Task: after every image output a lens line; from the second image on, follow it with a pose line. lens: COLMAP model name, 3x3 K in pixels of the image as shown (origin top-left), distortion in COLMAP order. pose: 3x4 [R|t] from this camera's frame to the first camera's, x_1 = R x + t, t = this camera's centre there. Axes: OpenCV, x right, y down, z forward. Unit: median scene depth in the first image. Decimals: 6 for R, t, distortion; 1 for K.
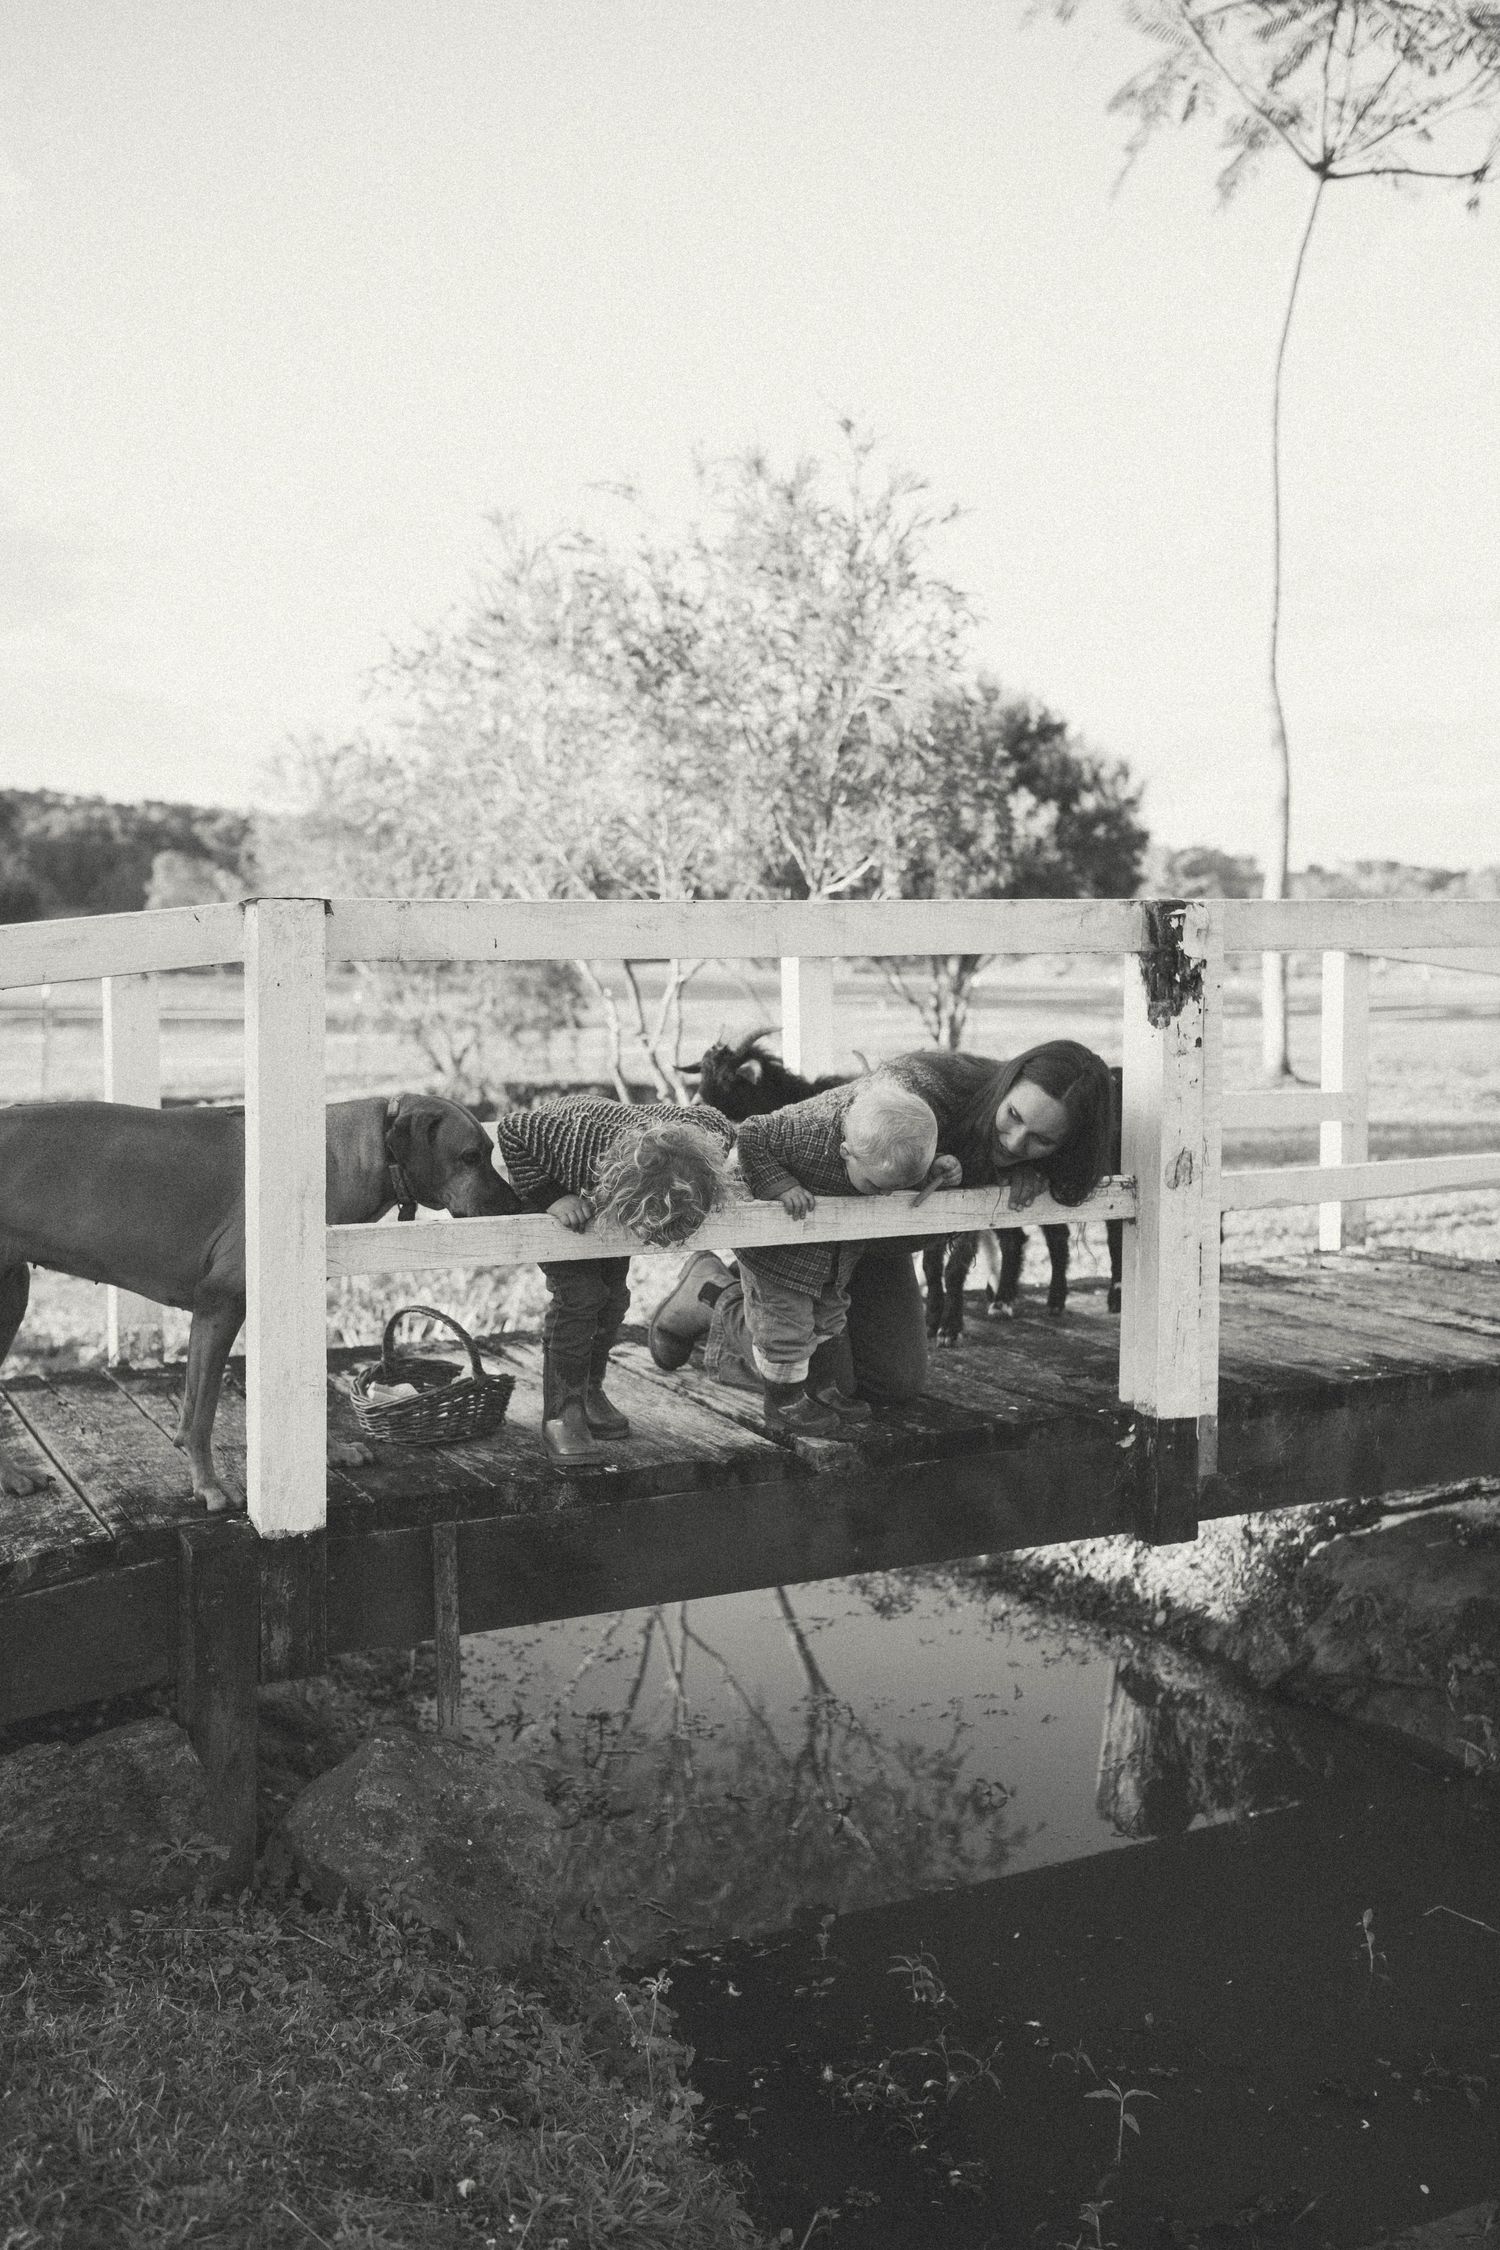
lens RADIAL K [[2191.9, 0, 885.1], [0, 2191.9, 1126.2], [0, 0, 1]] dist [-0.004602, -0.005835]
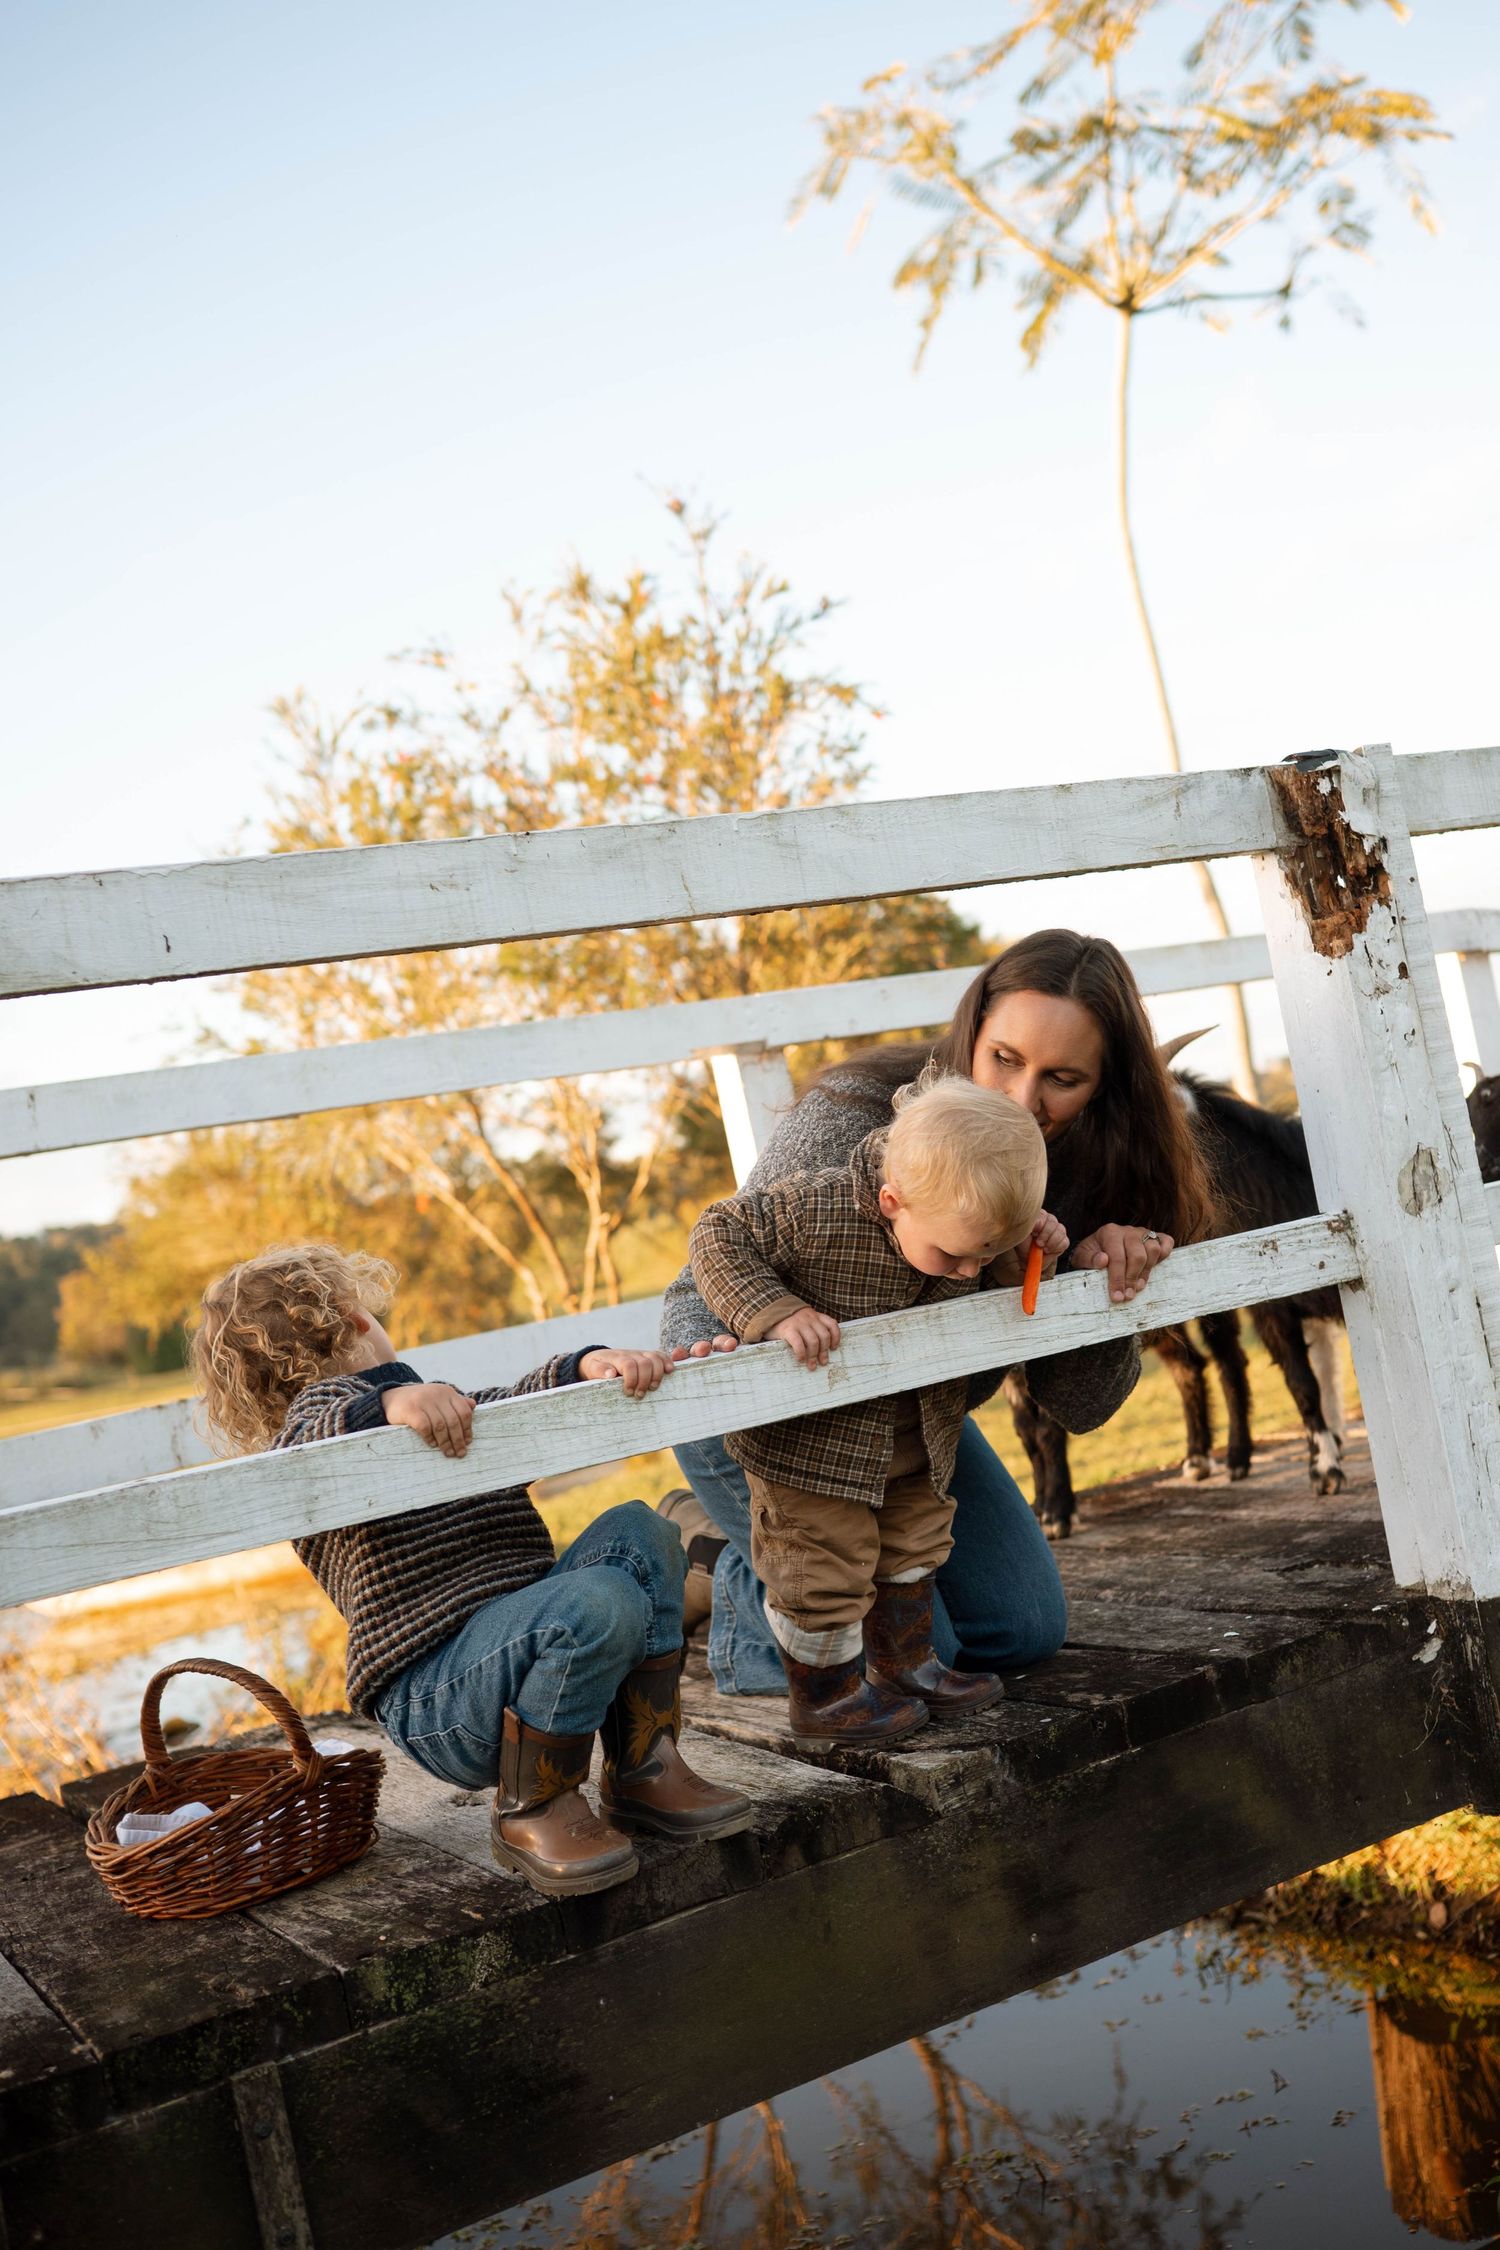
lens RADIAL K [[2191.9, 0, 885.1], [0, 2191.9, 1126.2], [0, 0, 1]] dist [-0.004602, -0.005835]
pose [[0.980271, -0.194483, 0.035287, -0.019345], [0.197453, 0.971665, -0.129924, 0.037234], [-0.009019, 0.134328, 0.990896, 0.273798]]
